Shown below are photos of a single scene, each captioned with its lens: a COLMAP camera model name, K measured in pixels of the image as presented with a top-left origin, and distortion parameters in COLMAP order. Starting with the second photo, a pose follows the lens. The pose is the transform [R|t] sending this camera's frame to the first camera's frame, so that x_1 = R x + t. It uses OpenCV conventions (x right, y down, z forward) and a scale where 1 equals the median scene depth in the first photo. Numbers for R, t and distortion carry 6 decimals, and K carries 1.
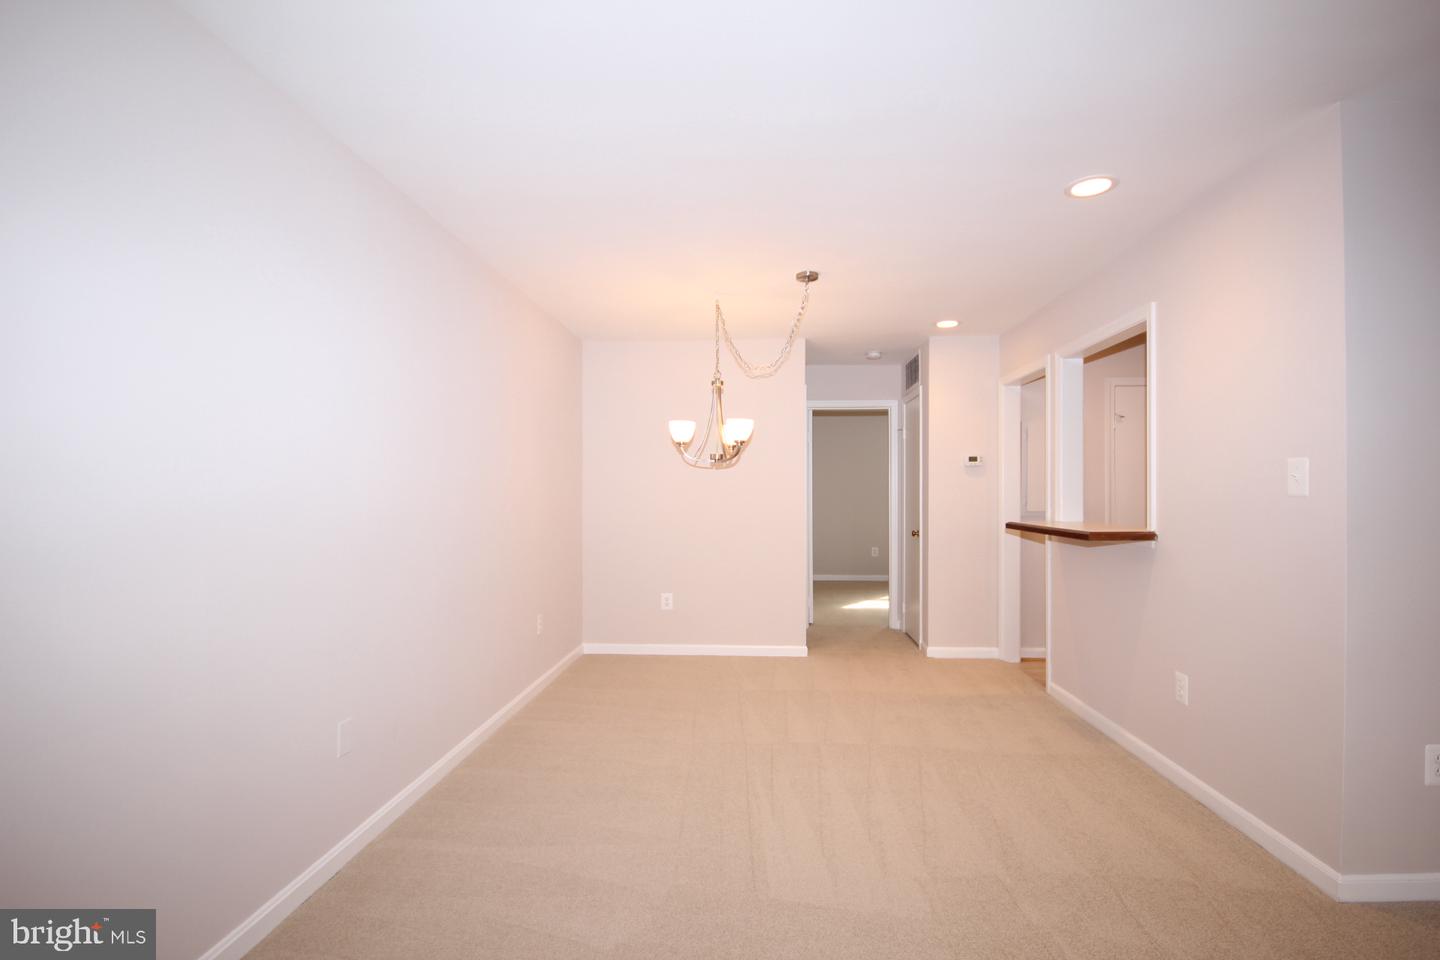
lens RADIAL K [[668.3, 0, 729.5], [0, 668.3, 488.2], [0, 0, 1]] dist [-0.004345, -0.006315]
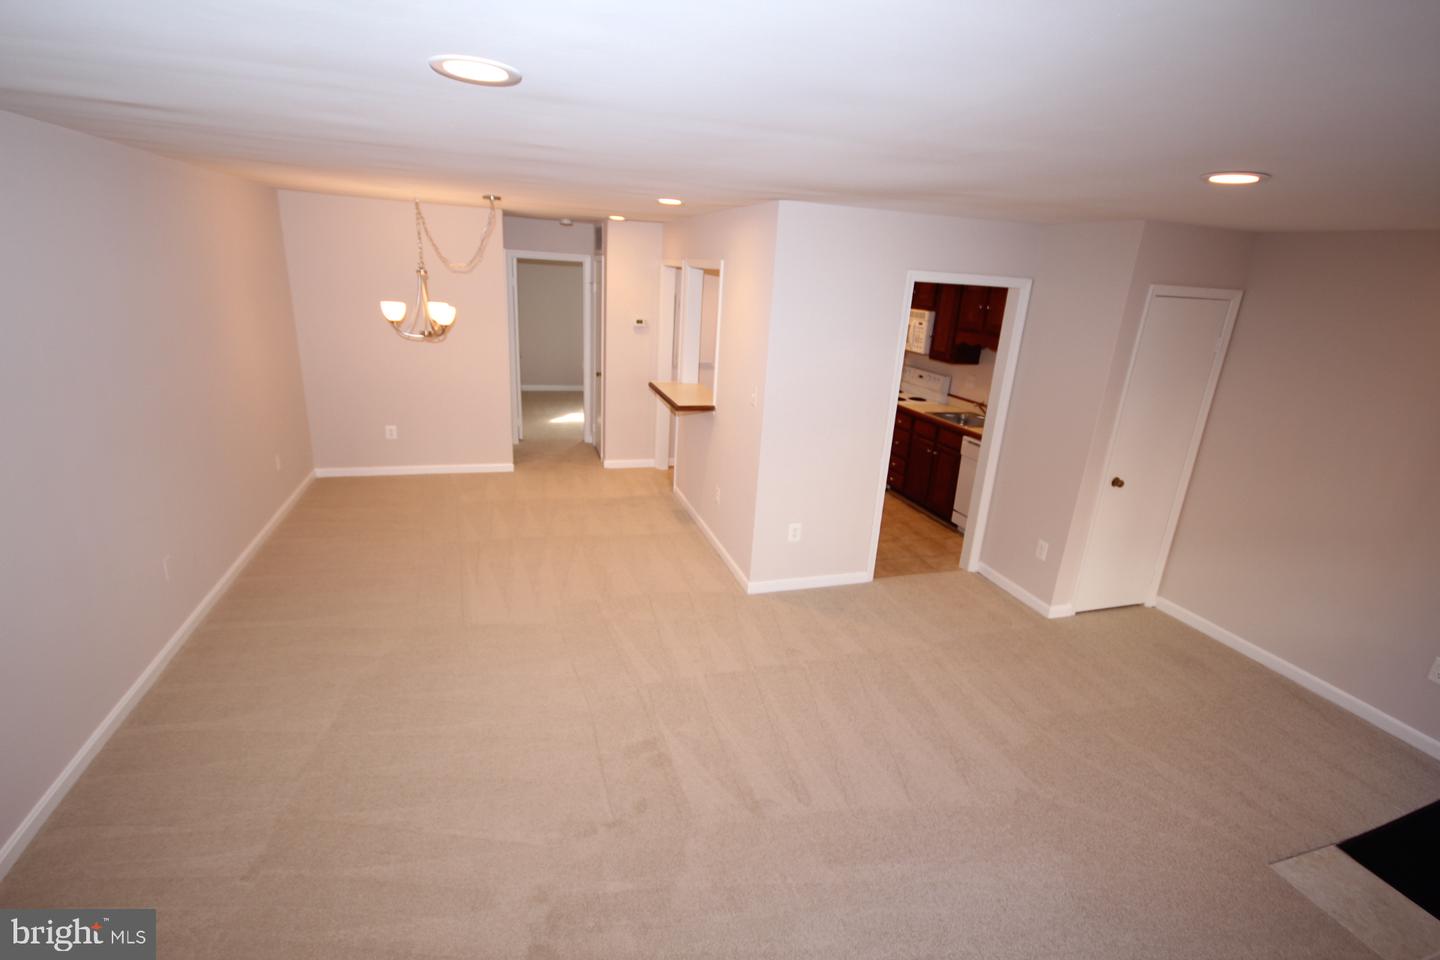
lens RADIAL K [[668.3, 0, 729.5], [0, 668.3, 488.2], [0, 0, 1]] dist [-0.004345, -0.006315]
pose [[0.927707, -0.057255, 0.368892, 0.024131], [-0.064940, 0.948351, 0.310505, -0.153850], [-0.367617, -0.312014, 0.876074, -0.323086]]
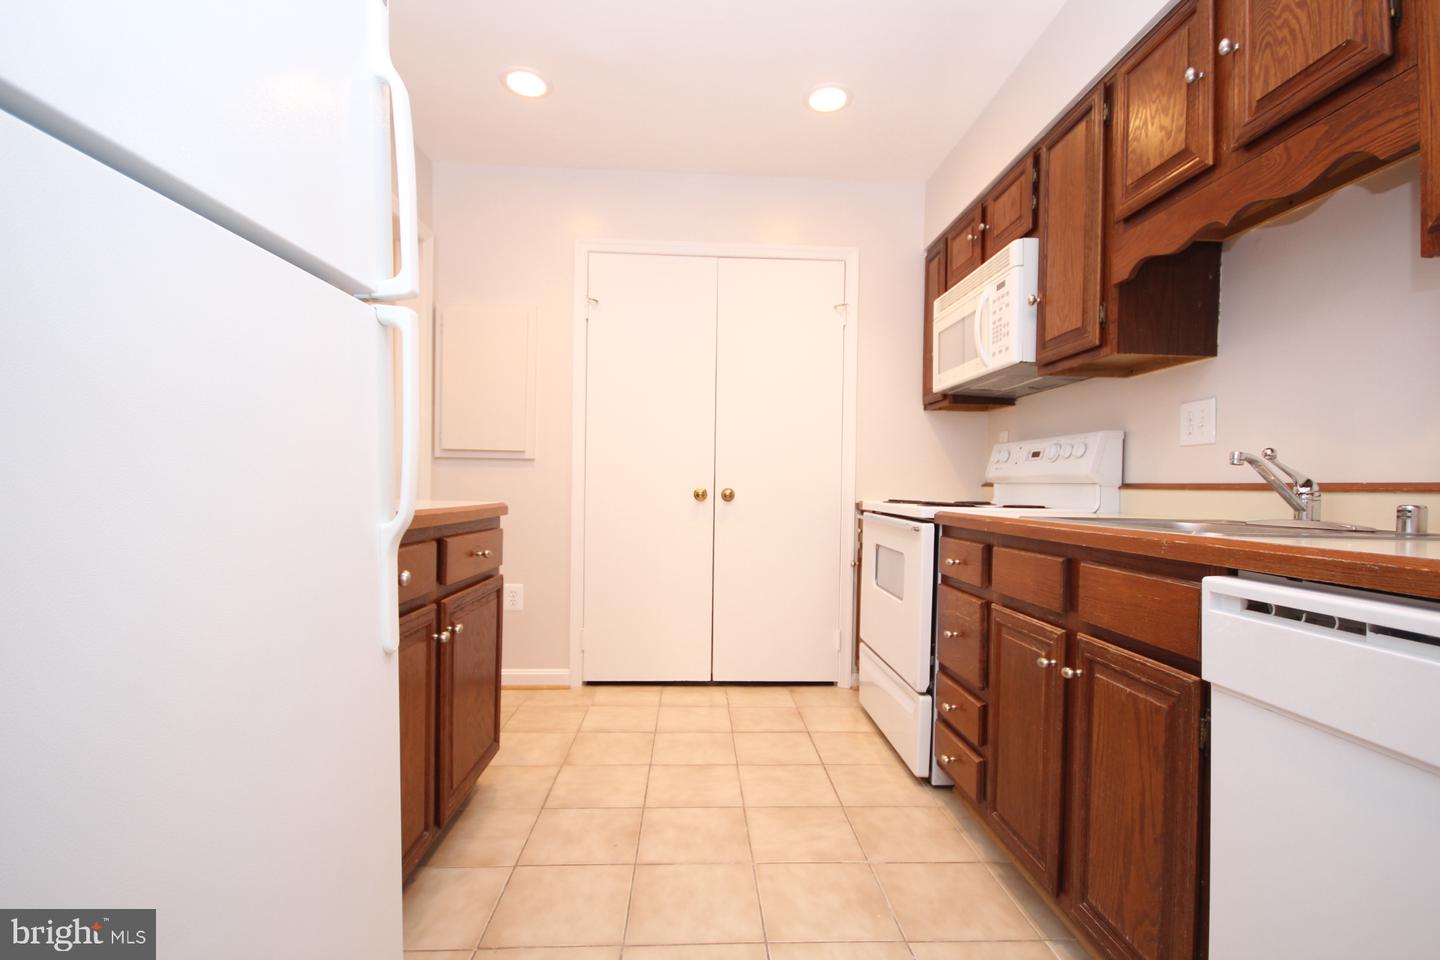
lens RADIAL K [[663.3, 0, 726.5], [0, 663.3, 485.6], [0, 0, 1]] dist [0.005288, -0.013632]
pose [[0.993122, 0.019072, 0.115522, 0.631058], [-0.020529, 0.999724, 0.011438, 0.055087], [-0.115272, -0.013731, 0.993239, 0.349099]]
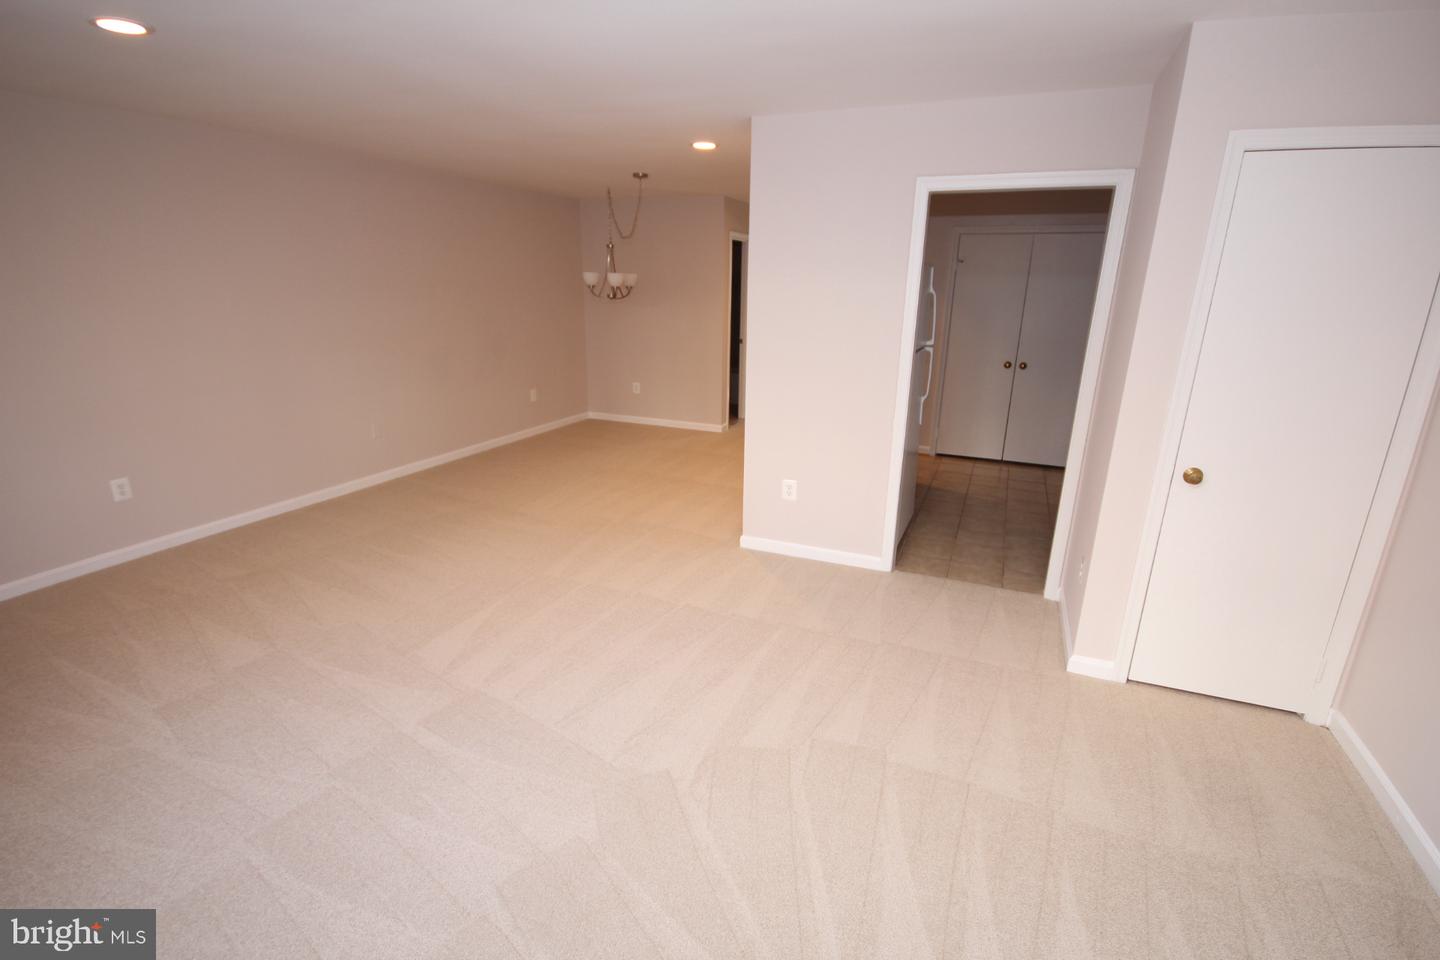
lens RADIAL K [[663.3, 0, 726.5], [0, 663.3, 485.6], [0, 0, 1]] dist [0.005288, -0.013632]
pose [[0.943786, 0.113730, -0.310377, 0.596750], [-0.016763, 0.954208, 0.298674, -0.071226], [0.330132, -0.276682, 0.902474, -0.340203]]
